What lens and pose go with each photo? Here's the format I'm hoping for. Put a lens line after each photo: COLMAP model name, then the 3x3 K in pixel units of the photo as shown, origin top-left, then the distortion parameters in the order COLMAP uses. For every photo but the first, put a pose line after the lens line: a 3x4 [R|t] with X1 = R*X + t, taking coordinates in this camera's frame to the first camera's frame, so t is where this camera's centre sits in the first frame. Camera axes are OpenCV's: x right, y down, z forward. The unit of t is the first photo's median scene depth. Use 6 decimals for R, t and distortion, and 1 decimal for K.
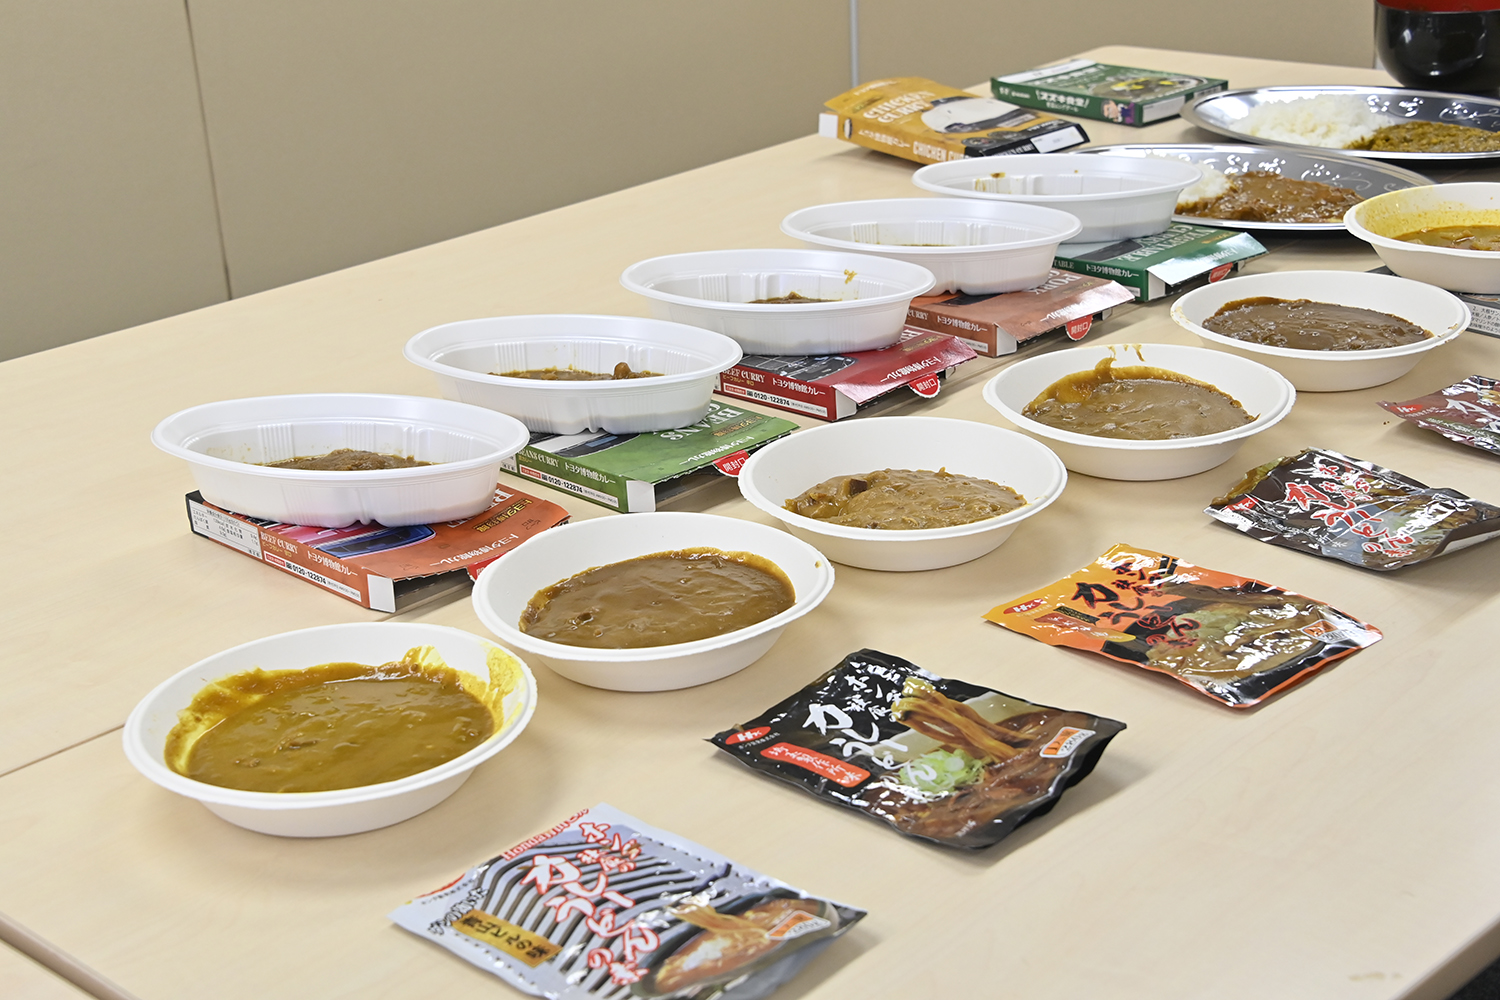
lens RADIAL K [[2443.8, 0, 744.5], [0, 2443.8, 494.3], [0, 0, 1]] dist [0.324750, 0.000000]
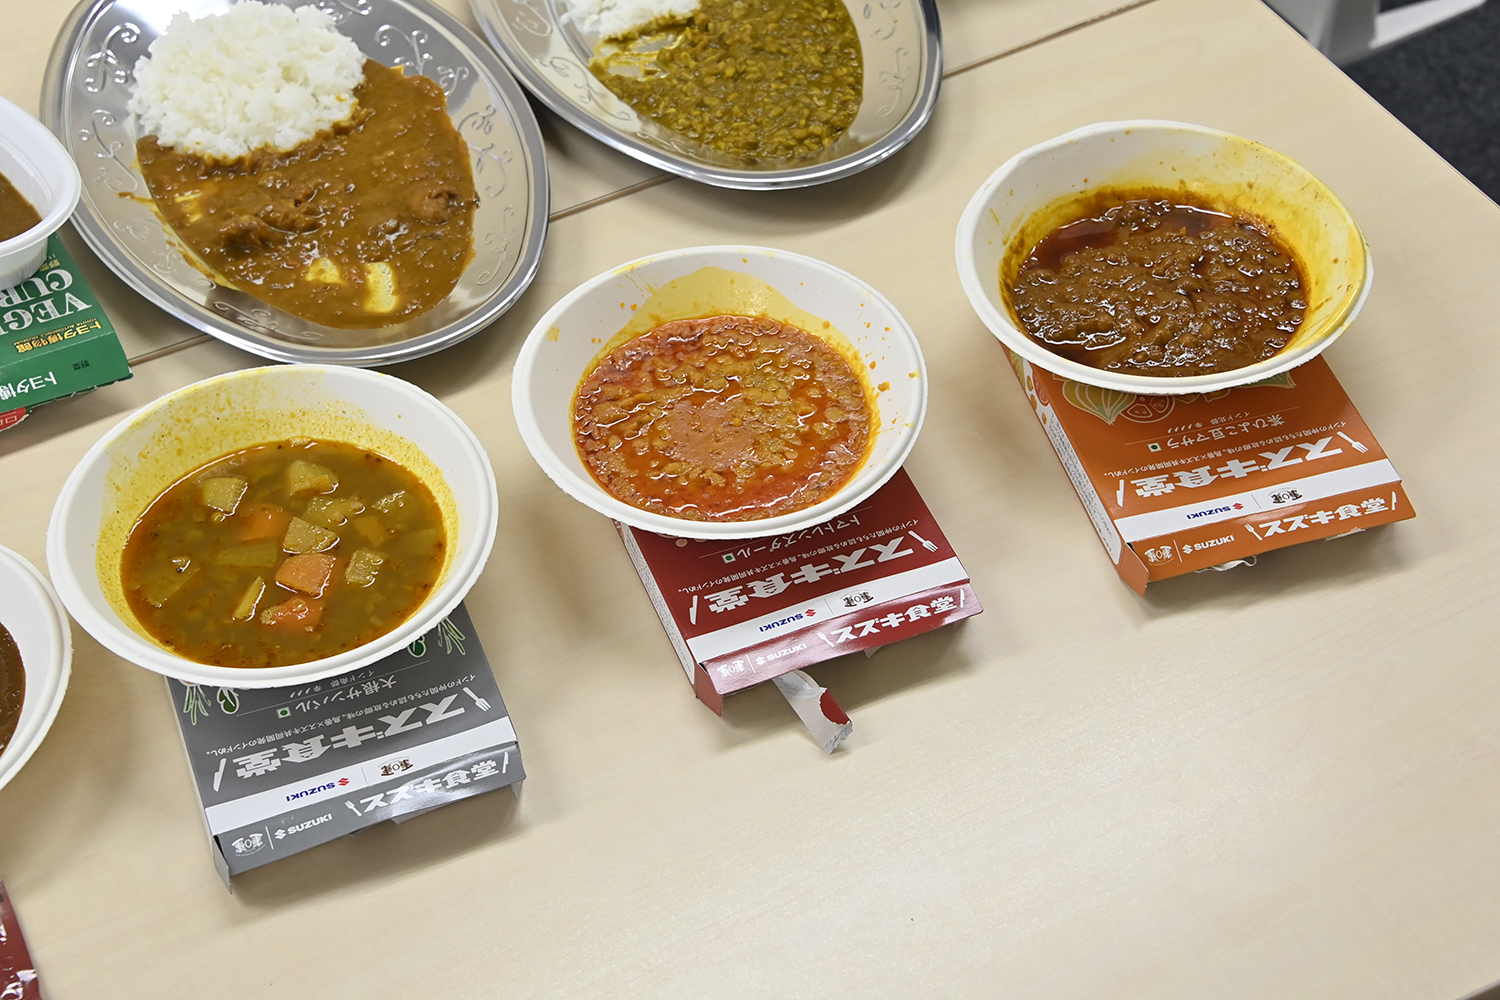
lens RADIAL K [[2654.0, 0, 745.4], [0, 2654.0, 498.7], [0, 0, 1]] dist [0.382100, 0.000000]
pose [[0.946110, 0.247766, -0.208536, 0.654840], [-0.130195, 0.880614, 0.455596, -0.519012], [0.296521, -0.403894, 0.865416, 0.562531]]
